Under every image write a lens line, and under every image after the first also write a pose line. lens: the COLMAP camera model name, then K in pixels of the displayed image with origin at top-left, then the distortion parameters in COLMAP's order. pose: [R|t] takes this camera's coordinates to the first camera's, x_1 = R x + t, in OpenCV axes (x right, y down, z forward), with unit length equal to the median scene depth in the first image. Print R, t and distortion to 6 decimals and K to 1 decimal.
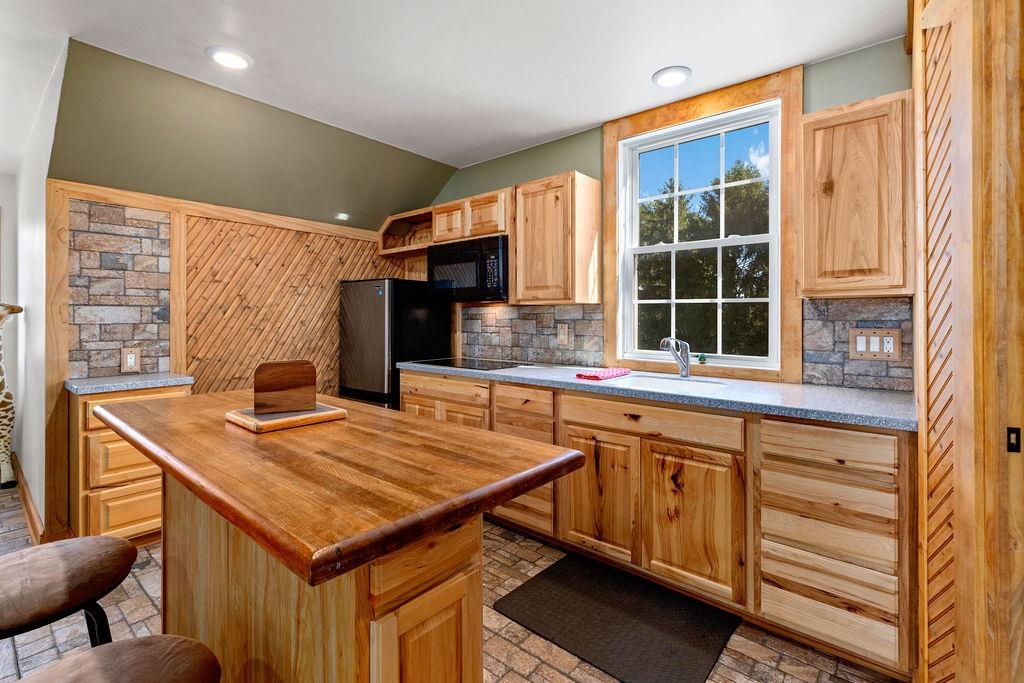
lens RADIAL K [[471.0, 0, 507.5], [0, 471.0, 315.0], [0, 0, 1]] dist [0.005581, -0.000987]
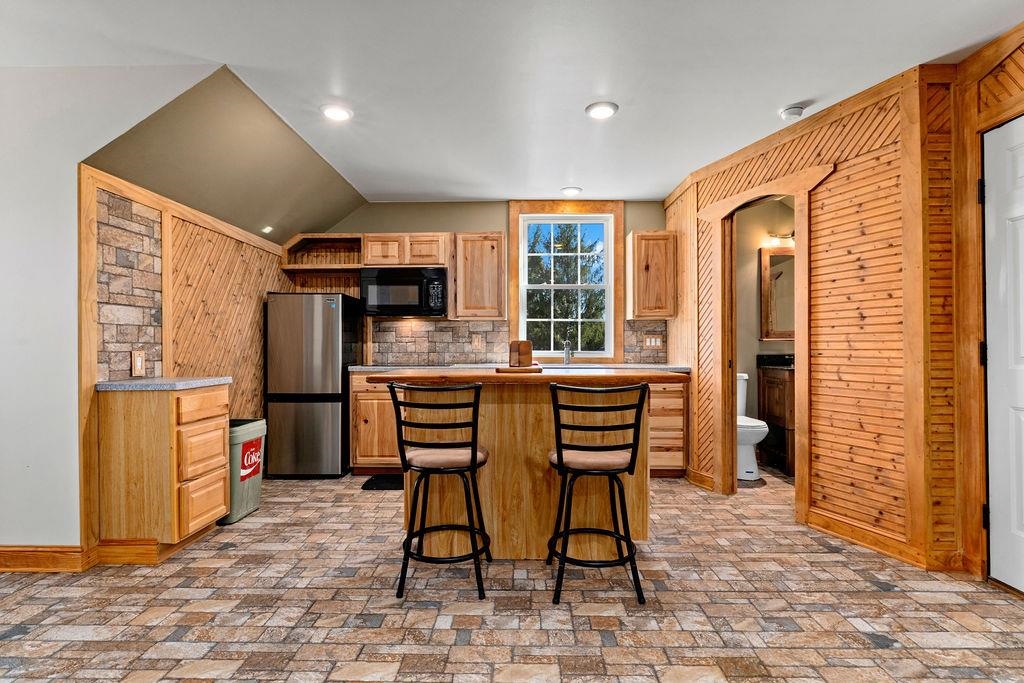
lens RADIAL K [[506.2, 0, 509.8], [0, 506.2, 347.8], [0, 0, 1]] dist [-0.001047, 0.000519]
pose [[0.773751, -0.002329, 0.633486, -0.857104], [-0.001763, 0.999981, 0.005829, 0.056001], [-0.633488, -0.005627, 0.773732, -0.260176]]
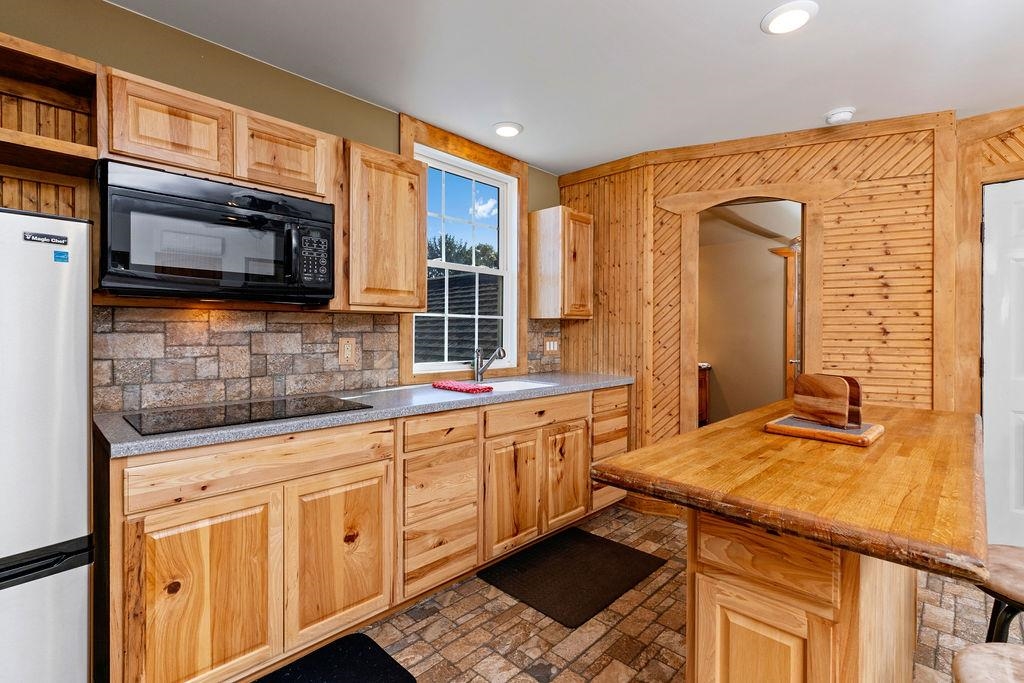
lens RADIAL K [[471.0, 0, 510.3], [0, 471.0, 336.3], [0, 0, 1]] dist [0.005581, -0.000987]
pose [[0.055397, -0.011141, 0.998402, -0.719017], [-0.008974, 0.999892, 0.011655, 0.005176], [-0.998424, -0.009605, 0.055291, 0.776862]]
